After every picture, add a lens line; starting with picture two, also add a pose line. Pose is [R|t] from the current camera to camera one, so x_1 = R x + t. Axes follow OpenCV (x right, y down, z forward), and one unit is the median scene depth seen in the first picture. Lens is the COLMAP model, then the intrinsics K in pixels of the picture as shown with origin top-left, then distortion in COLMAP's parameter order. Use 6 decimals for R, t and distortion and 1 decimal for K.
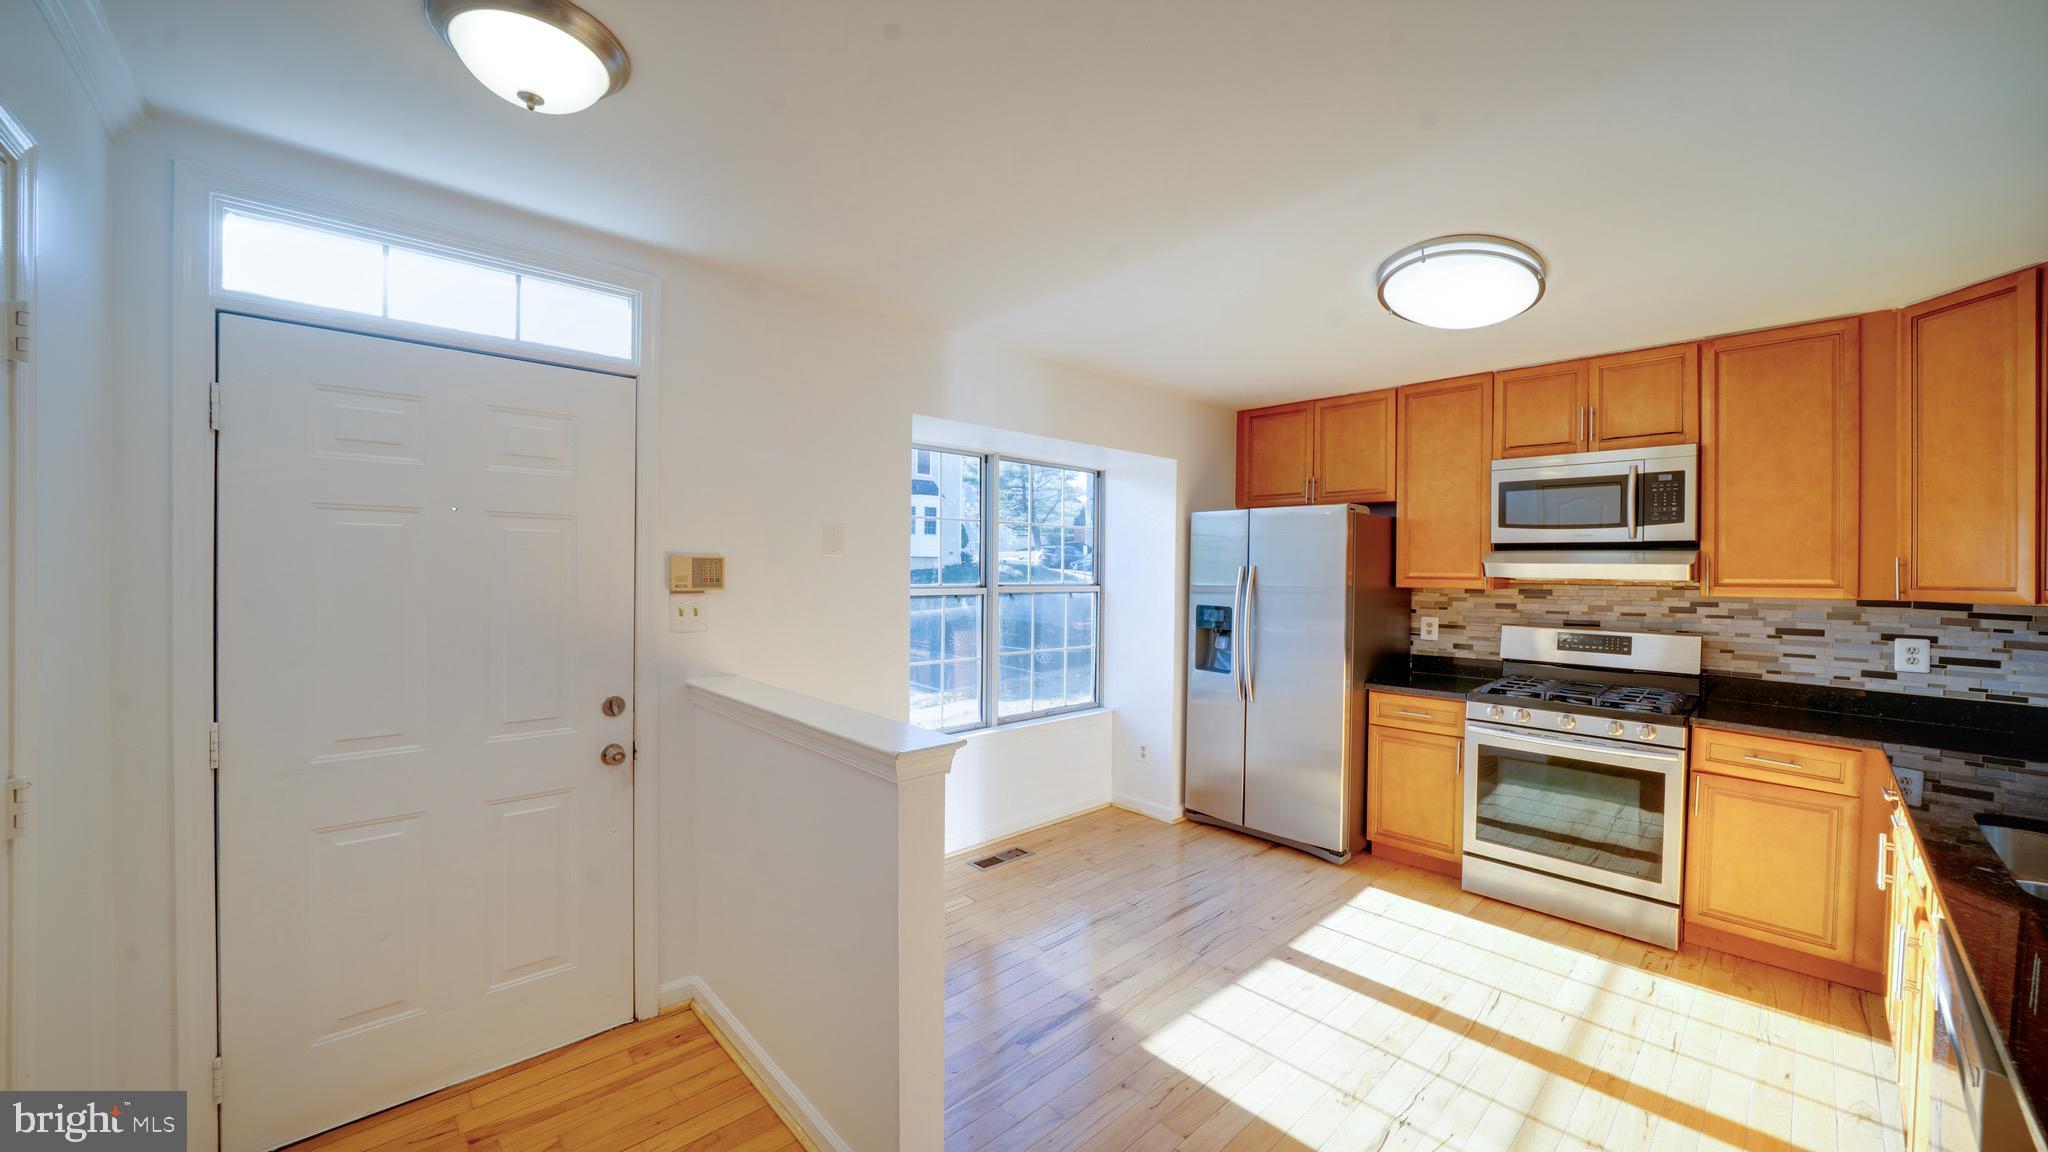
lens RADIAL K [[708.8, 0, 1023.7], [0, 708.8, 569.0], [0, 0, 1]] dist [-0.022033, -0.000209]
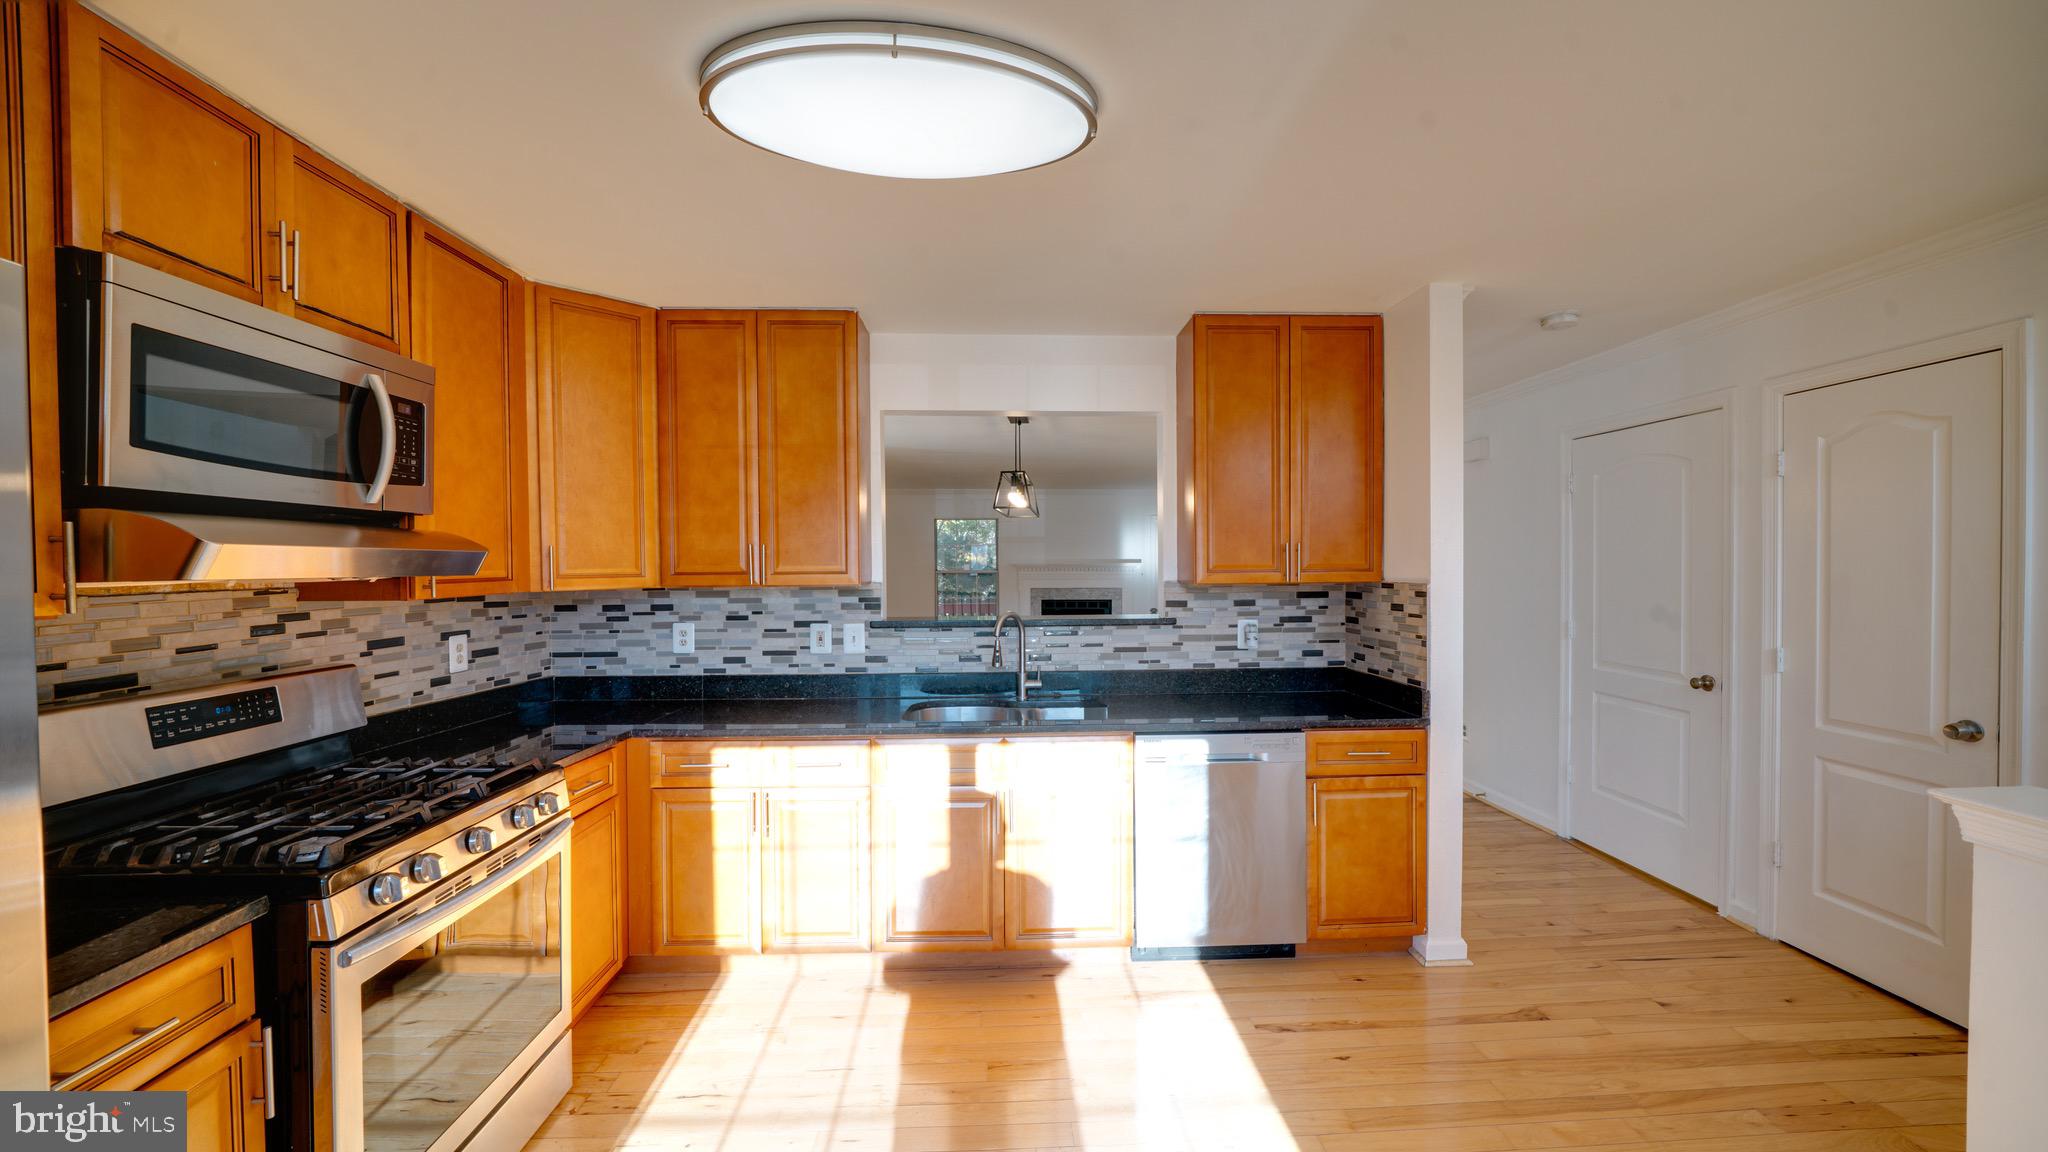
lens RADIAL K [[708.8, 0, 1079.6], [0, 708.8, 571.0], [0, 0, 1]] dist [-0.022033, -0.000209]
pose [[-0.790114, -0.010183, 0.612875, 0.075781], [0.002181, 0.999809, 0.019425, 0.000743], [-0.612956, 0.016684, -0.789941, 1.117402]]
